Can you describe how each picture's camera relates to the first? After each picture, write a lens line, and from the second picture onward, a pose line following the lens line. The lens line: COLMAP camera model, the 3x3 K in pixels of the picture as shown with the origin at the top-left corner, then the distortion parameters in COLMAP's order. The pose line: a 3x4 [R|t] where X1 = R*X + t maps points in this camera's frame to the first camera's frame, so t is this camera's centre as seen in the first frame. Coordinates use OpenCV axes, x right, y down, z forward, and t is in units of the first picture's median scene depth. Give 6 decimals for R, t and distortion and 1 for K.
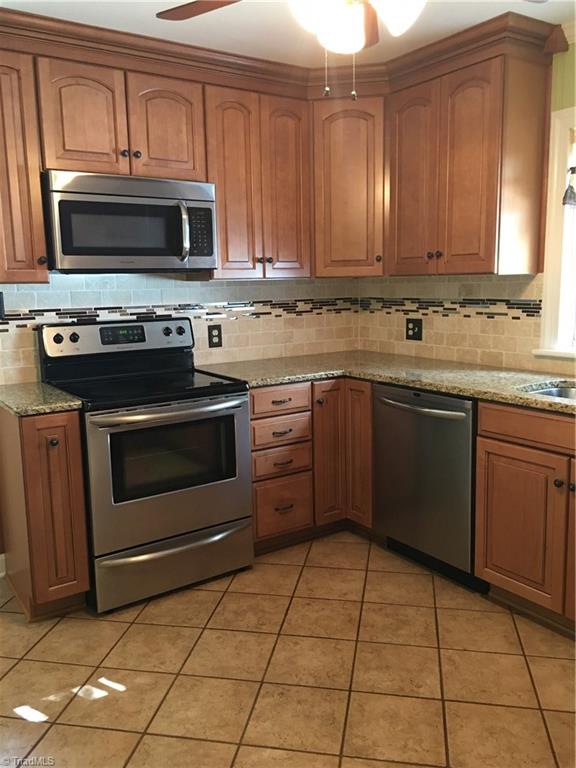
lens RADIAL K [[652.8, 0, 286.8], [0, 652.8, 385.1], [0, 0, 1]] dist [0.035352, -0.030533]
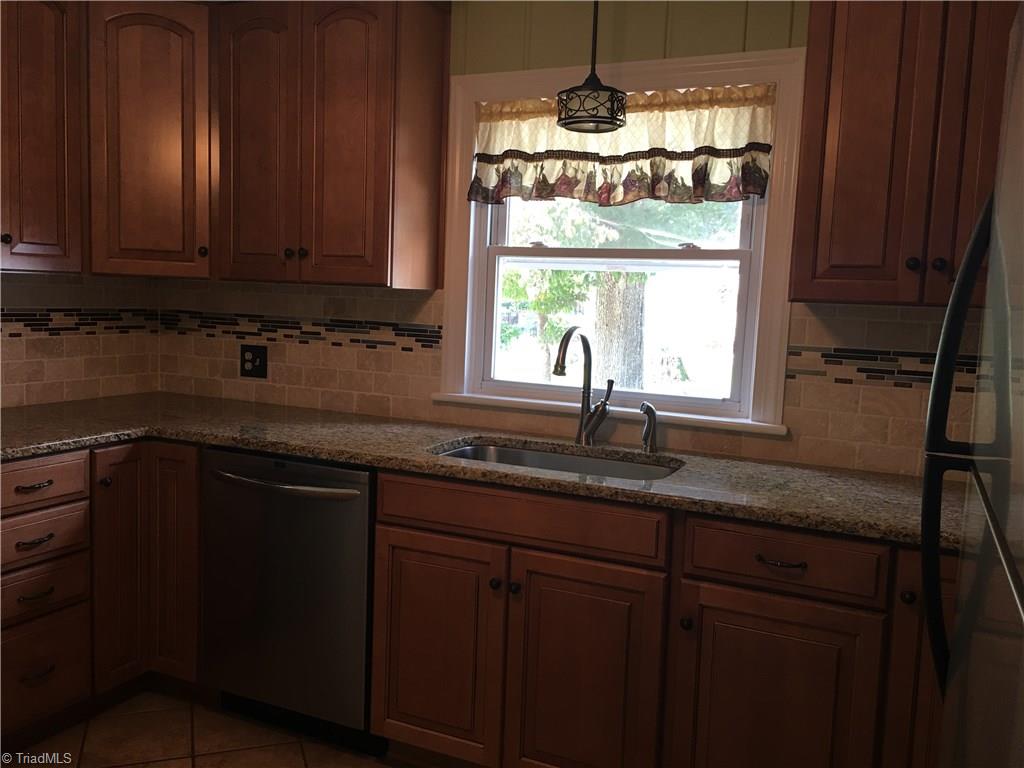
lens RADIAL K [[870.3, 0, 511.8], [0, 870.3, 378.7], [0, 0, 1]] dist [0.035352, -0.030533]
pose [[0.854469, 0.002990, 0.519494, -0.047679], [0.027076, 0.998368, -0.050282, -0.018368], [-0.518797, 0.057030, 0.852993, 0.124840]]
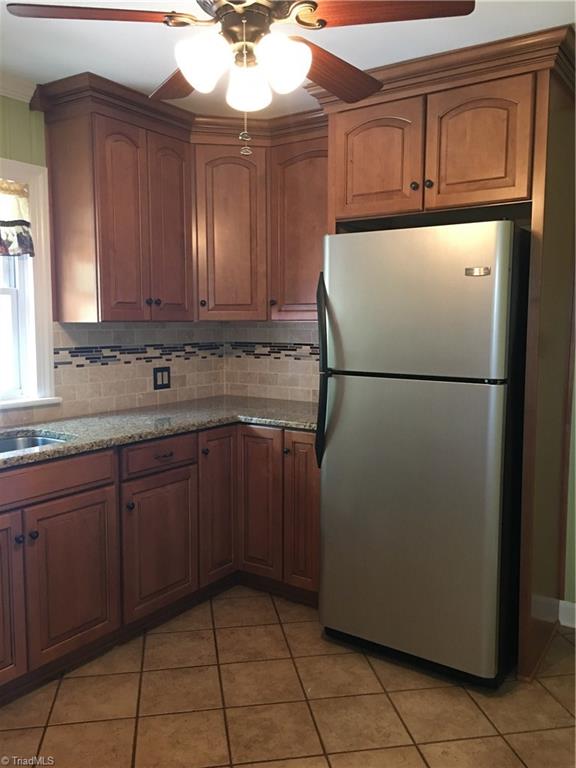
lens RADIAL K [[652.8, 0, 266.8], [0, 652.8, 365.6], [0, 0, 1]] dist [0.035352, -0.030533]
pose [[-0.366797, -0.038907, 0.929487, -0.864043], [0.152170, 0.983159, 0.101204, -0.198706], [-0.917771, 0.178561, -0.354699, 1.361622]]
